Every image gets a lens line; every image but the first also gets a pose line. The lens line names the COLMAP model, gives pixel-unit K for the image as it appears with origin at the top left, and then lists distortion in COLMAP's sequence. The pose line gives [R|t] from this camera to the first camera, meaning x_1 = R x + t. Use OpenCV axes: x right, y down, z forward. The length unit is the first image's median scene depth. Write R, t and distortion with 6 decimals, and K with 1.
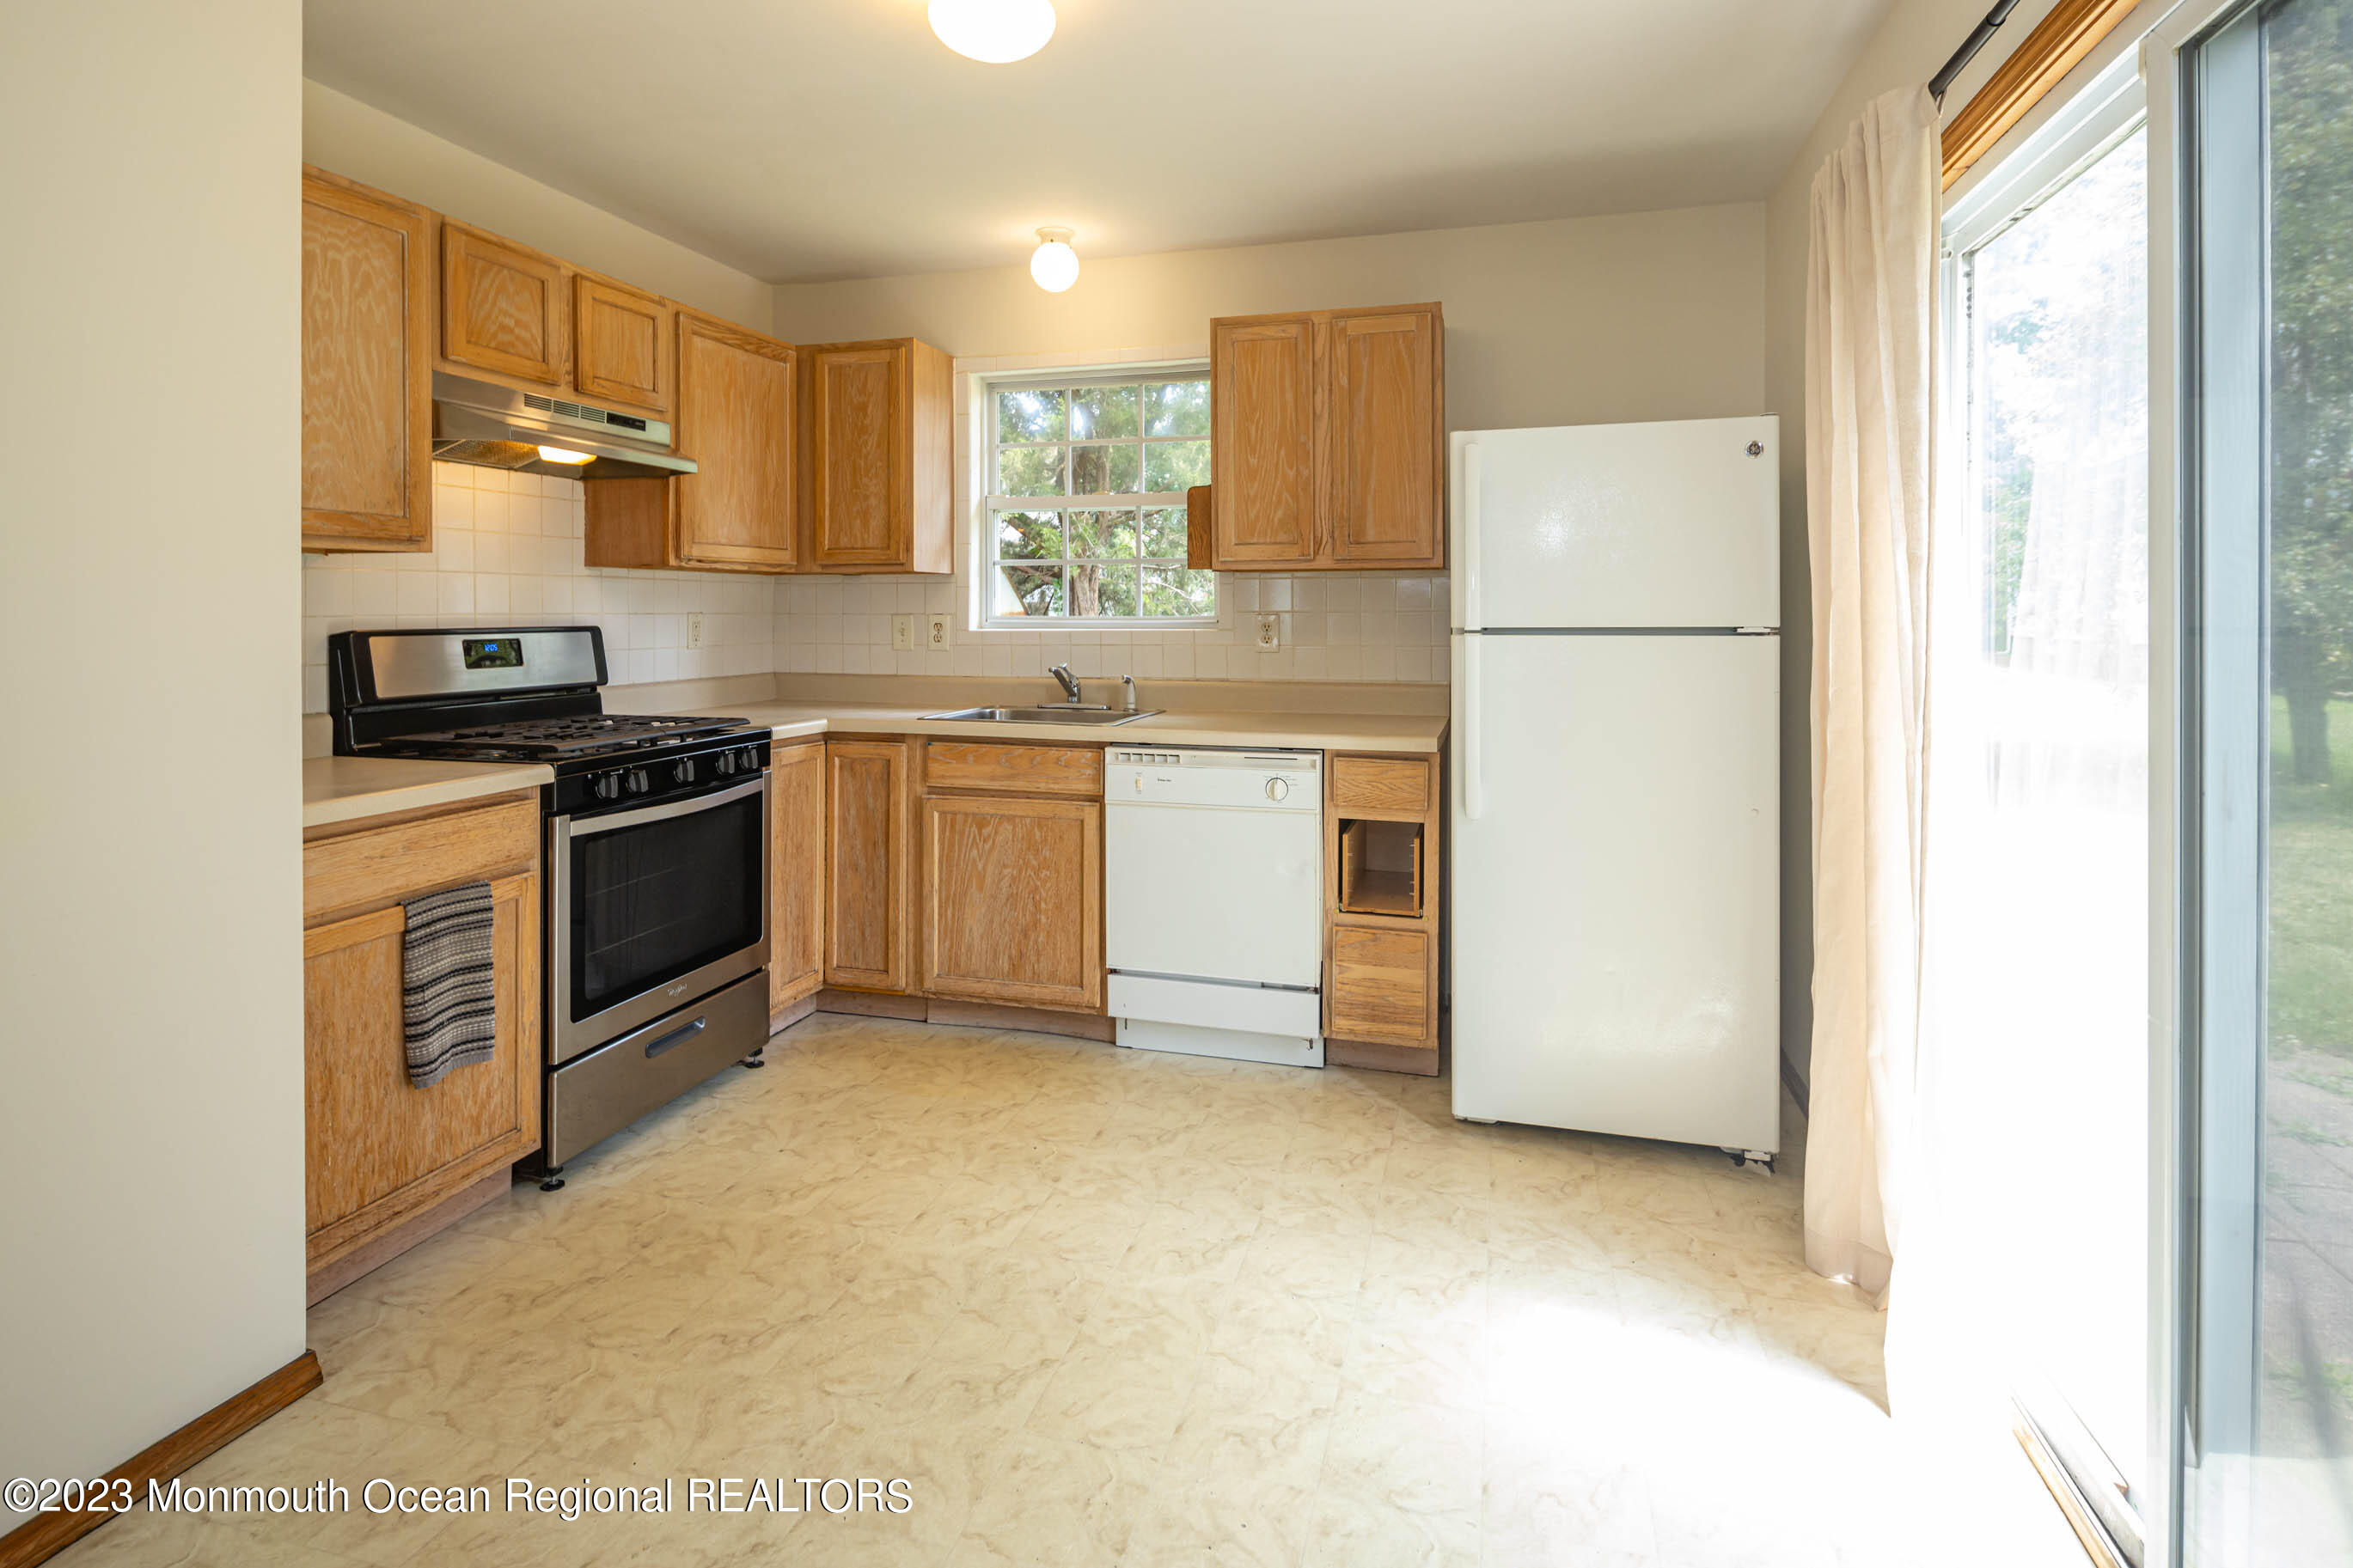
lens RADIAL K [[1149.7, 0, 1185.1], [0, 1149.7, 620.3], [0, 0, 1]] dist [0.006074, -0.005494]
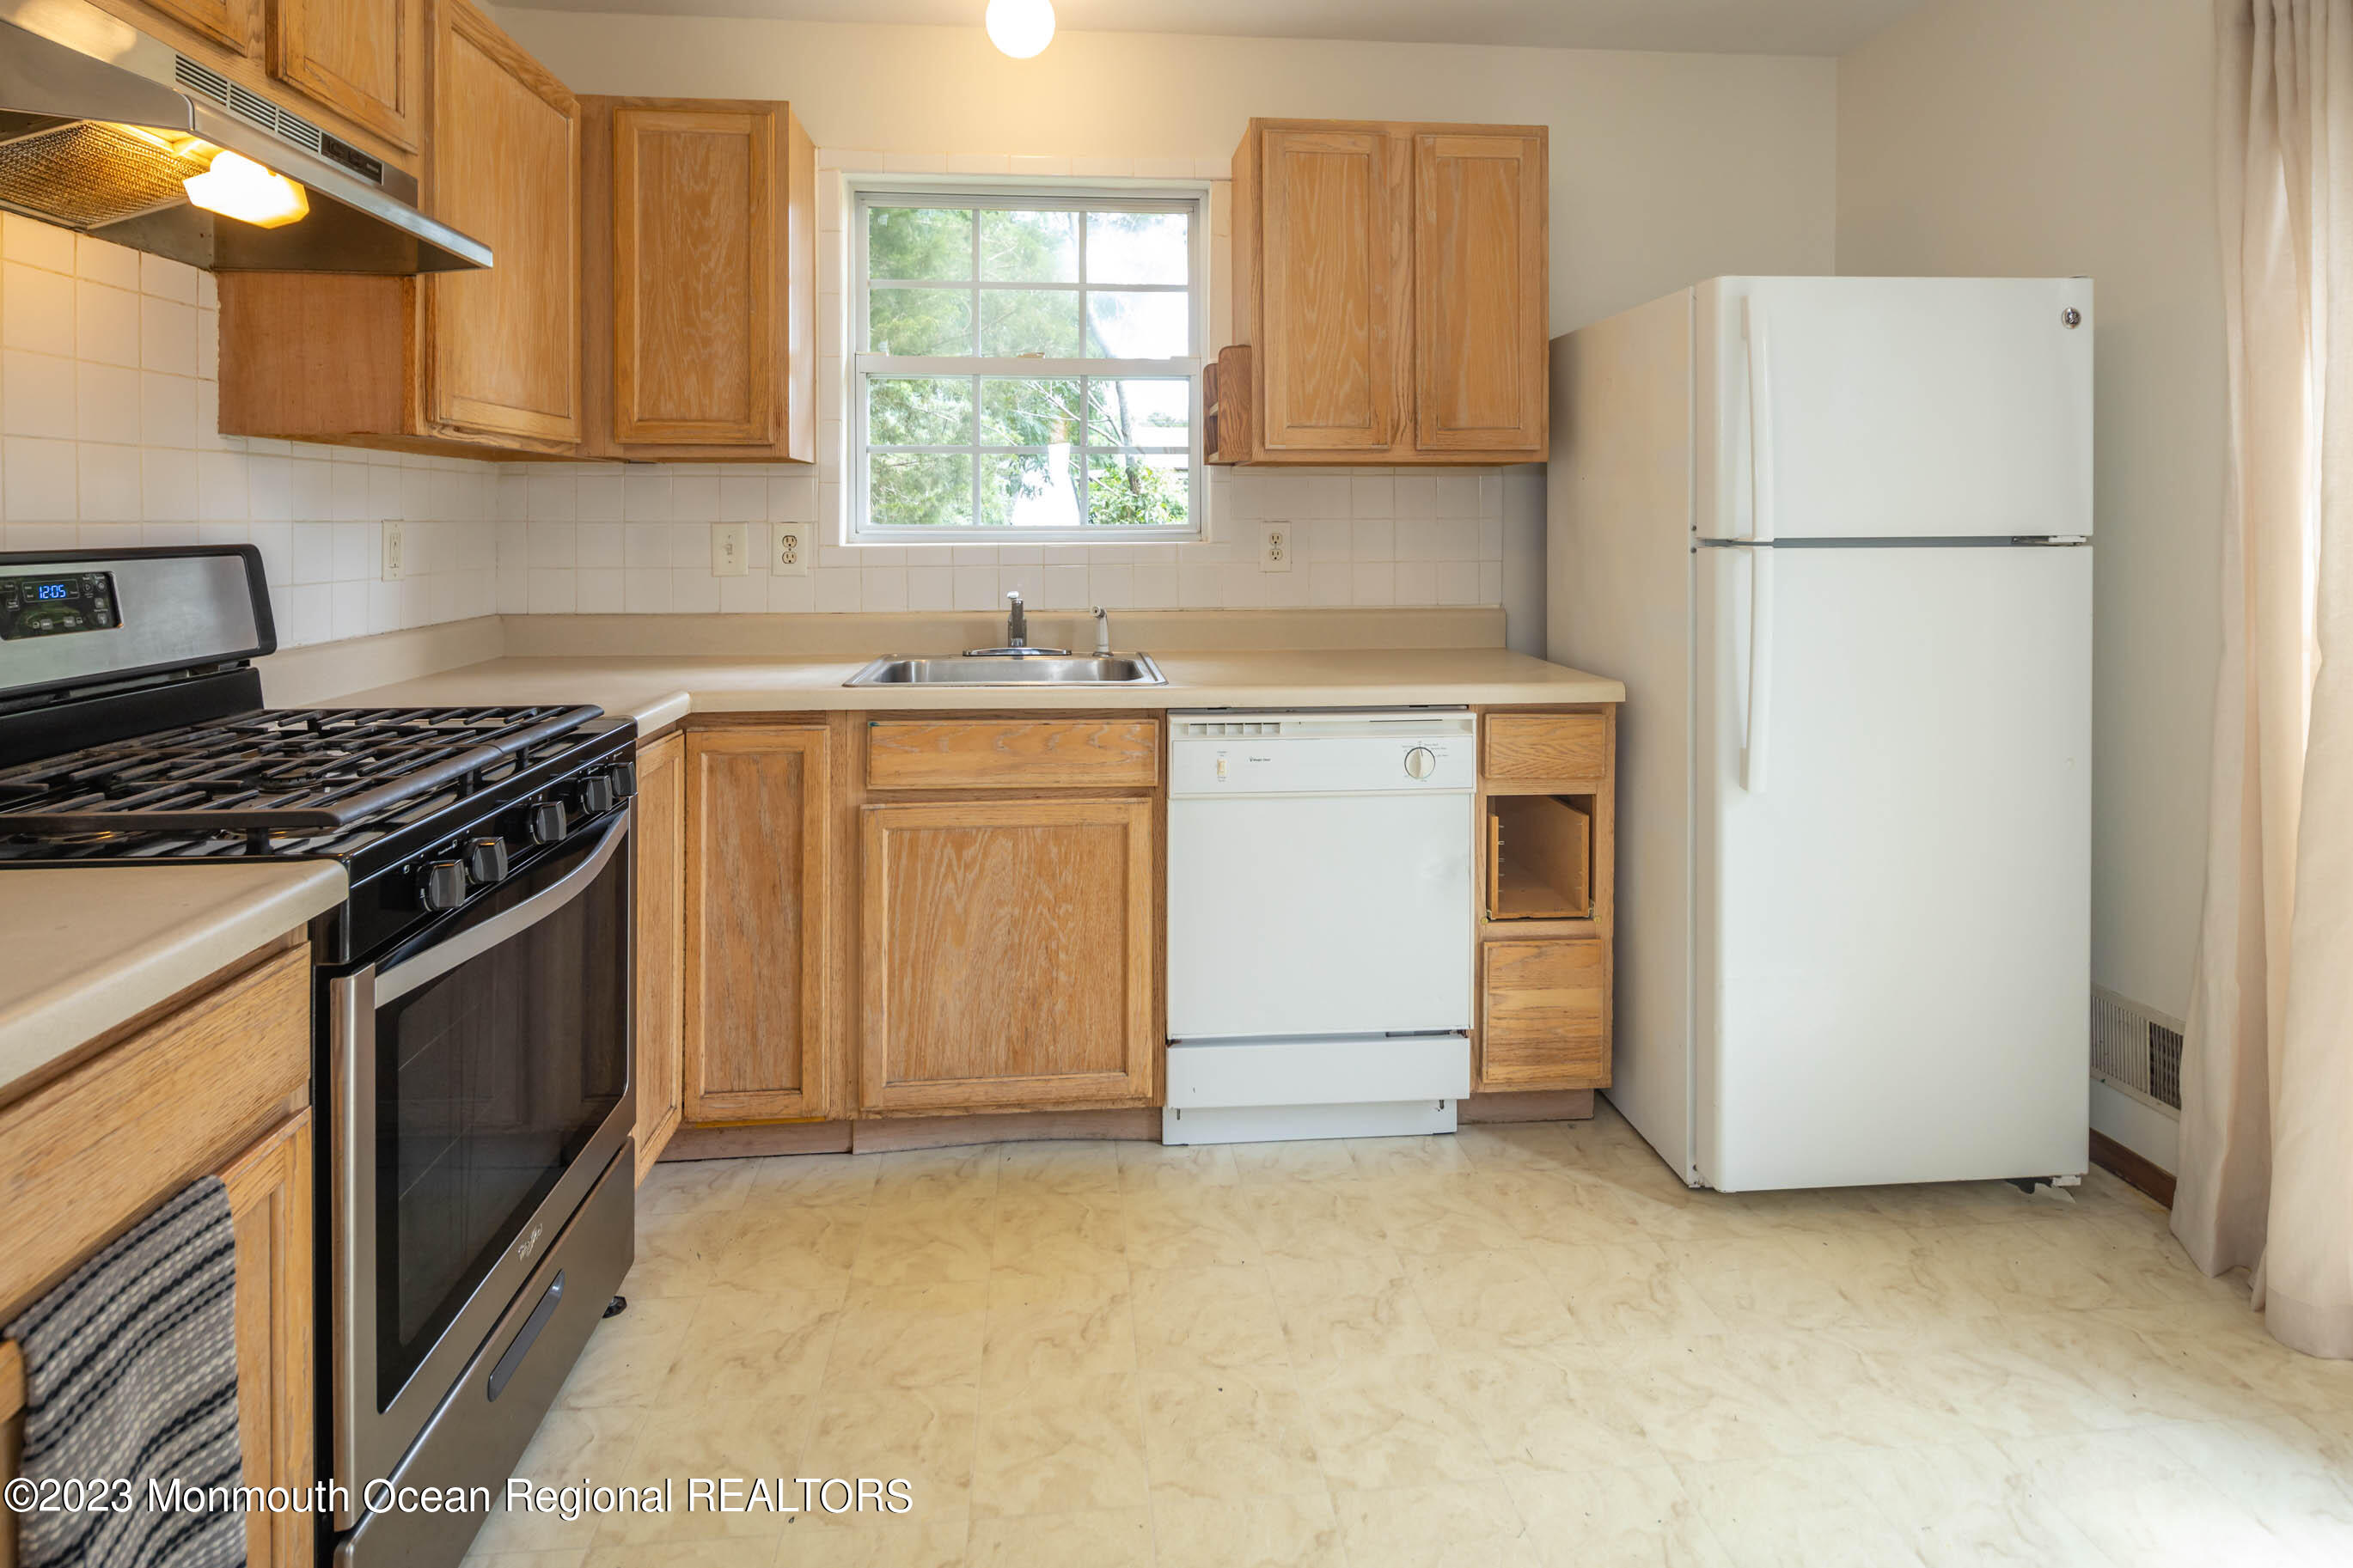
lens RADIAL K [[1149.7, 0, 1156.6], [0, 1149.7, 526.7], [0, 0, 1]] dist [0.006074, -0.005494]
pose [[0.937453, -0.002392, 0.348103, -0.309362], [0.003246, 0.999993, -0.001869, -0.000997], [-0.348096, 0.002882, 0.937454, 0.357583]]
